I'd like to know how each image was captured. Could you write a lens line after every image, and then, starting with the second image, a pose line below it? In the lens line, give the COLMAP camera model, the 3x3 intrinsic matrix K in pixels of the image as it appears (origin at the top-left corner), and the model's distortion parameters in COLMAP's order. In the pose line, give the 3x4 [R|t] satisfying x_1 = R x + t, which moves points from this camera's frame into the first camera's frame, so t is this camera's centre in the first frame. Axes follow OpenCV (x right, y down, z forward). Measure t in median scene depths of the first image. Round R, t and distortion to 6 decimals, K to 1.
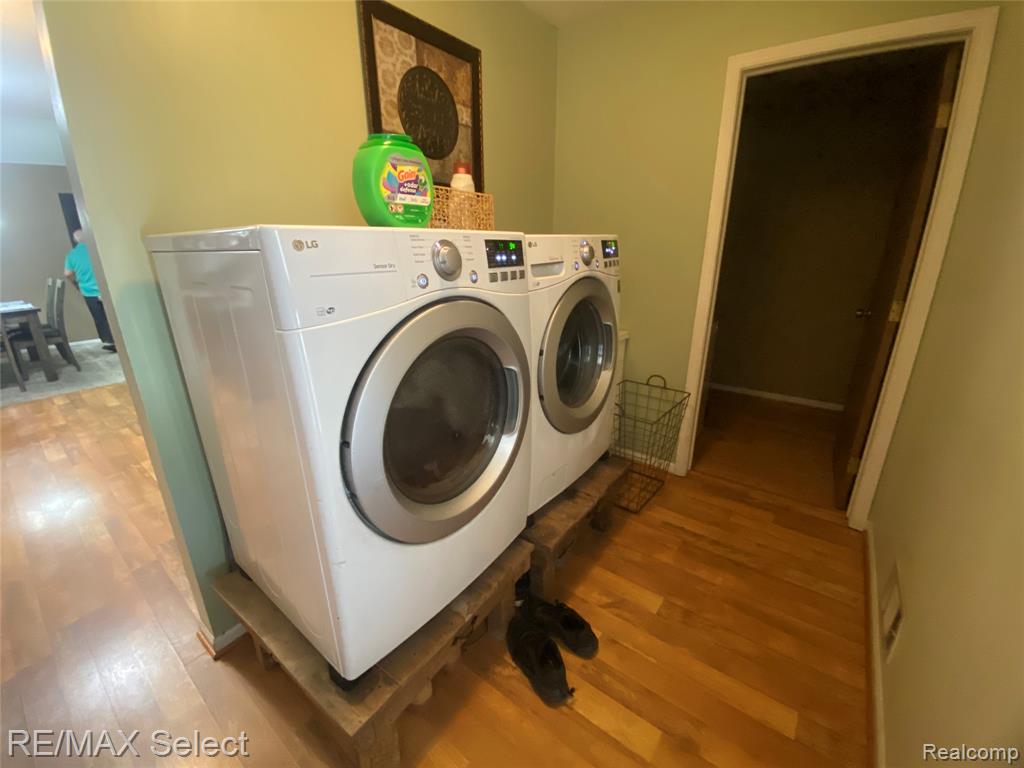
lens RADIAL K [[416.2, 0, 514.7], [0, 416.2, 382.8], [0, 0, 1]] dist [0.035287, -0.027769]
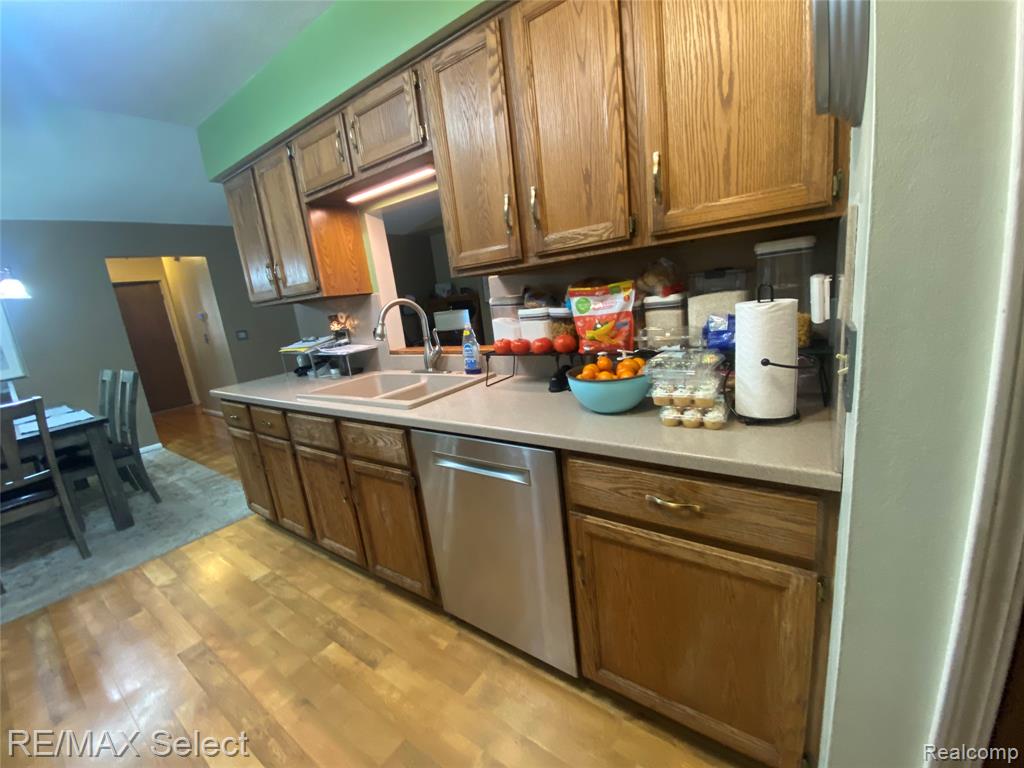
lens RADIAL K [[416.2, 0, 514.7], [0, 416.2, 382.8], [0, 0, 1]] dist [0.035287, -0.027769]
pose [[0.994622, -0.103238, 0.008295, -0.498227], [0.103546, 0.989429, -0.101533, -0.098676], [0.002275, 0.101846, 0.994798, 0.337570]]
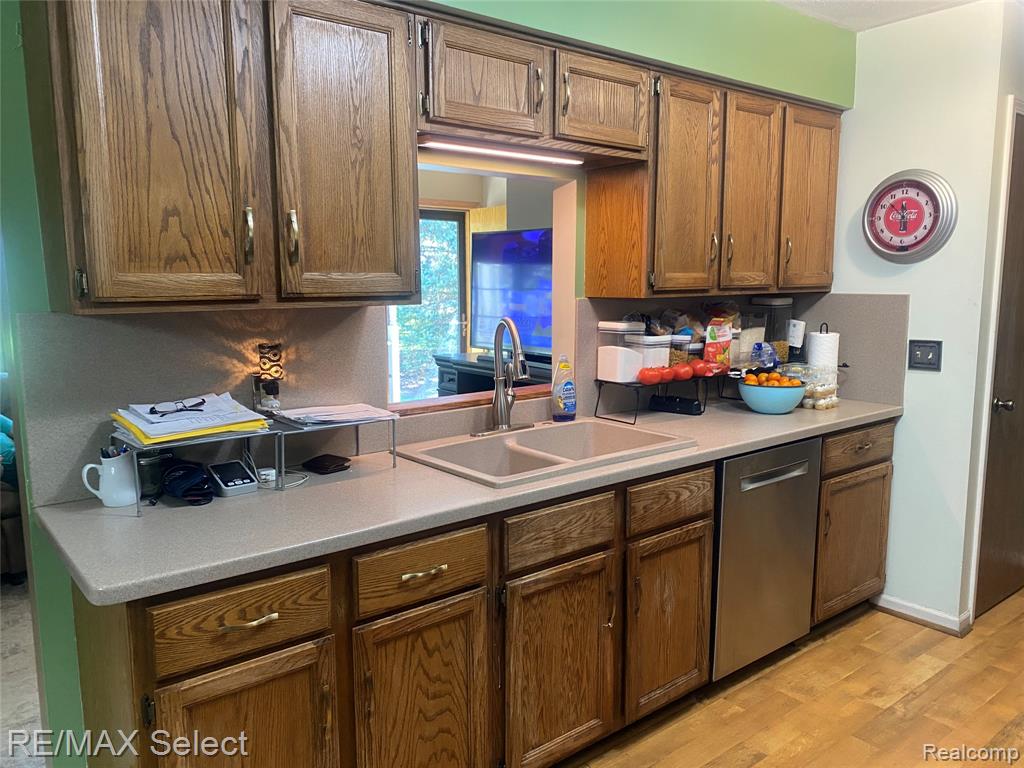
lens RADIAL K [[770.3, 0, 512.0], [0, 770.3, 384.0], [0, 0, 1]] dist [0.015230, -0.003107]
pose [[0.240428, -0.121873, 0.962986, -2.013286], [0.303224, 0.951868, 0.044760, -0.401558], [-0.922090, 0.281239, 0.265810, 1.071088]]
